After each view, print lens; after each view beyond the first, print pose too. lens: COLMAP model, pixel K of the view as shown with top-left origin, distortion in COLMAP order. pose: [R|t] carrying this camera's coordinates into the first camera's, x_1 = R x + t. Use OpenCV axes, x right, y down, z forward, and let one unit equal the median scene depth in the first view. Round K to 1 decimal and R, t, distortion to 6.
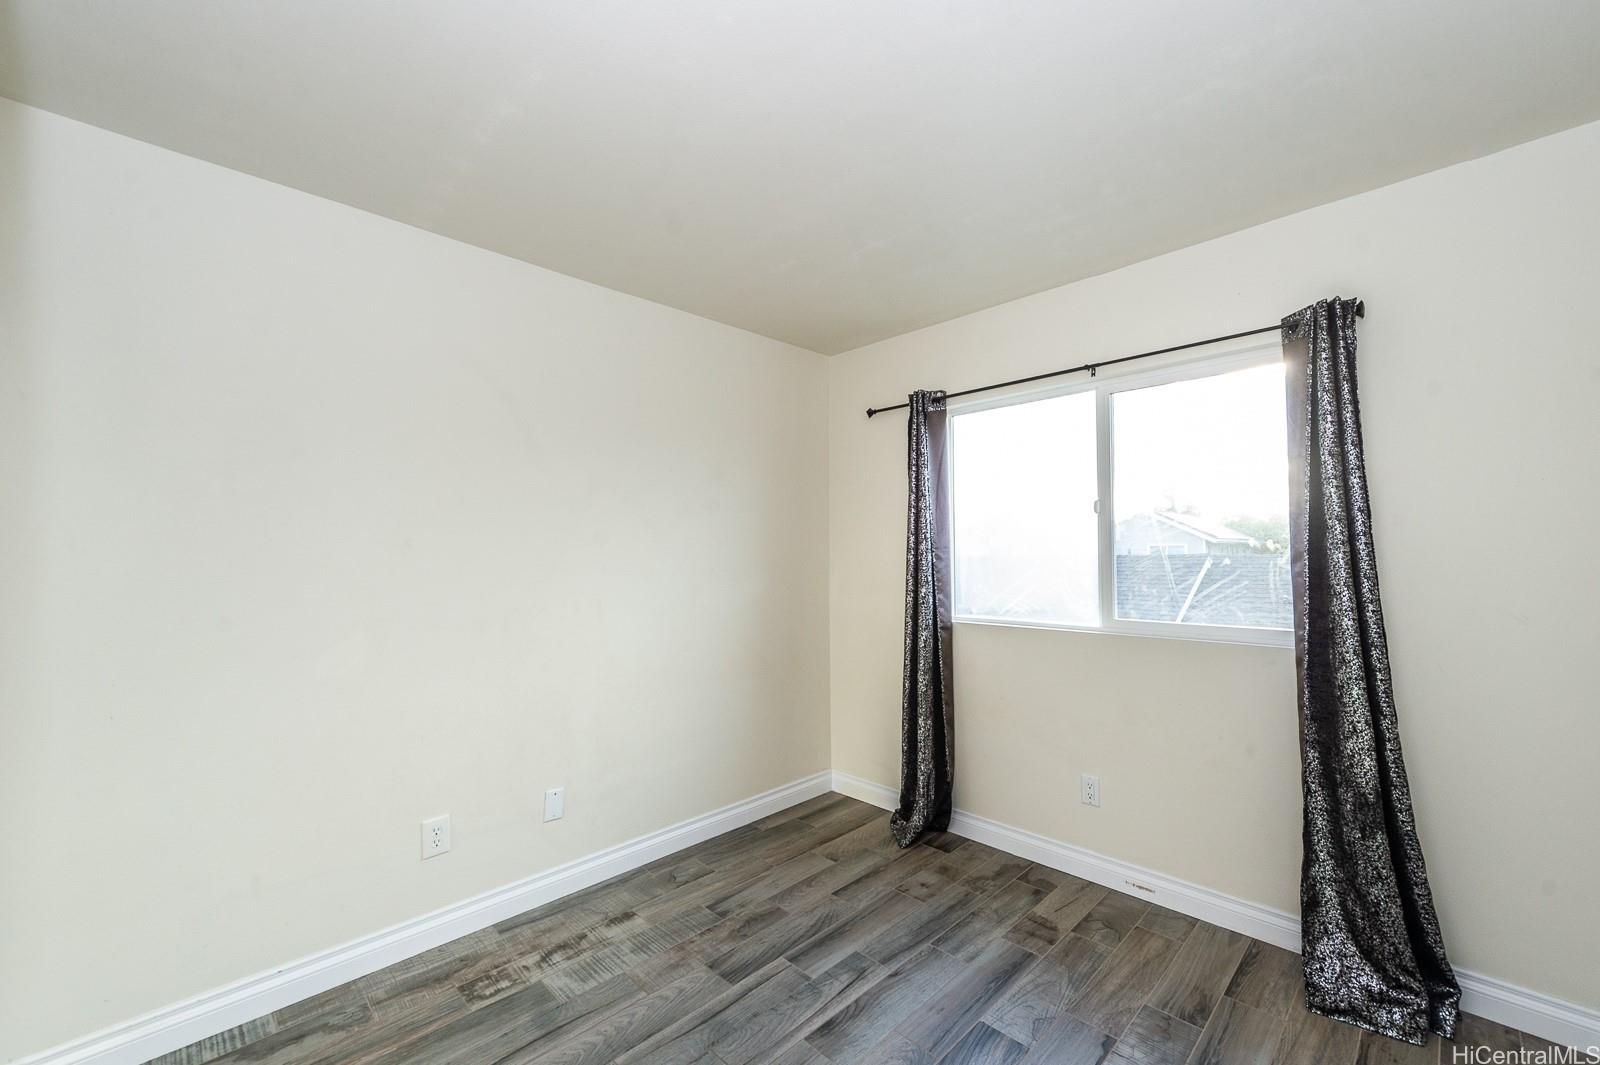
lens RADIAL K [[625.1, 0, 801.1], [0, 625.1, 540.0], [0, 0, 1]] dist [0.003360, -0.000032]
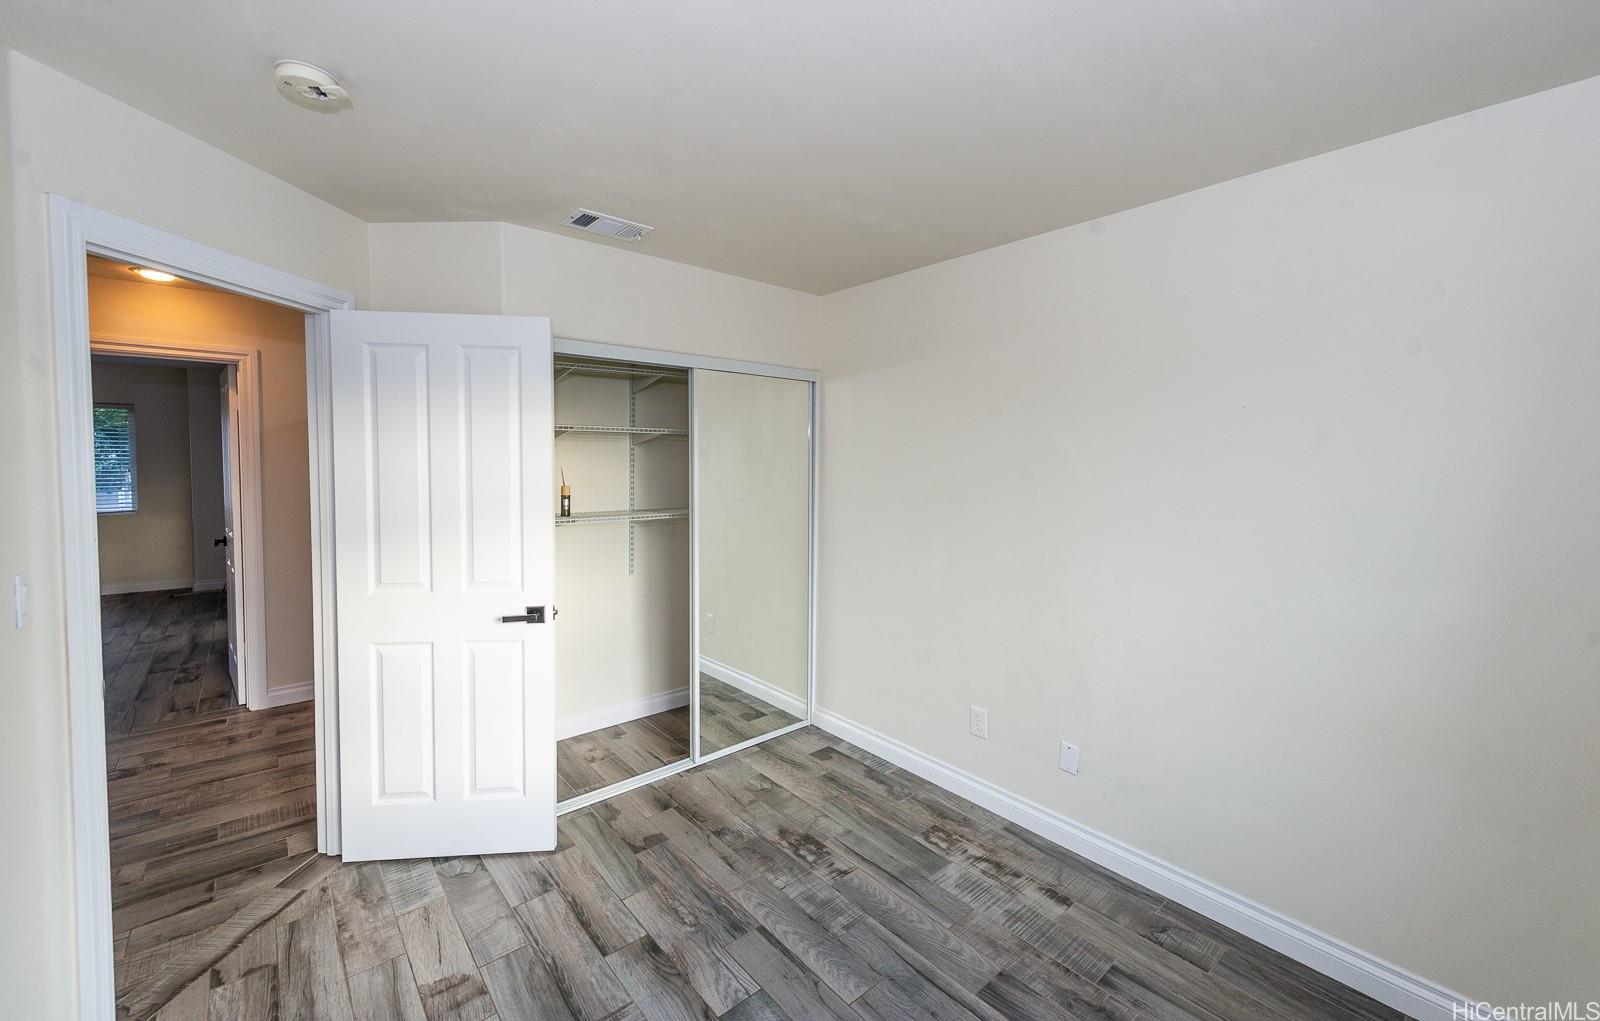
lens RADIAL K [[637.4, 0, 800.7], [0, 637.4, 498.2], [0, 0, 1]] dist [0.000419, 0.000004]
pose [[-0.066214, 0.069568, -0.995377, 0.748950], [0.010951, 0.997557, 0.068992, -0.084179], [0.997745, -0.006332, -0.066815, 0.761229]]
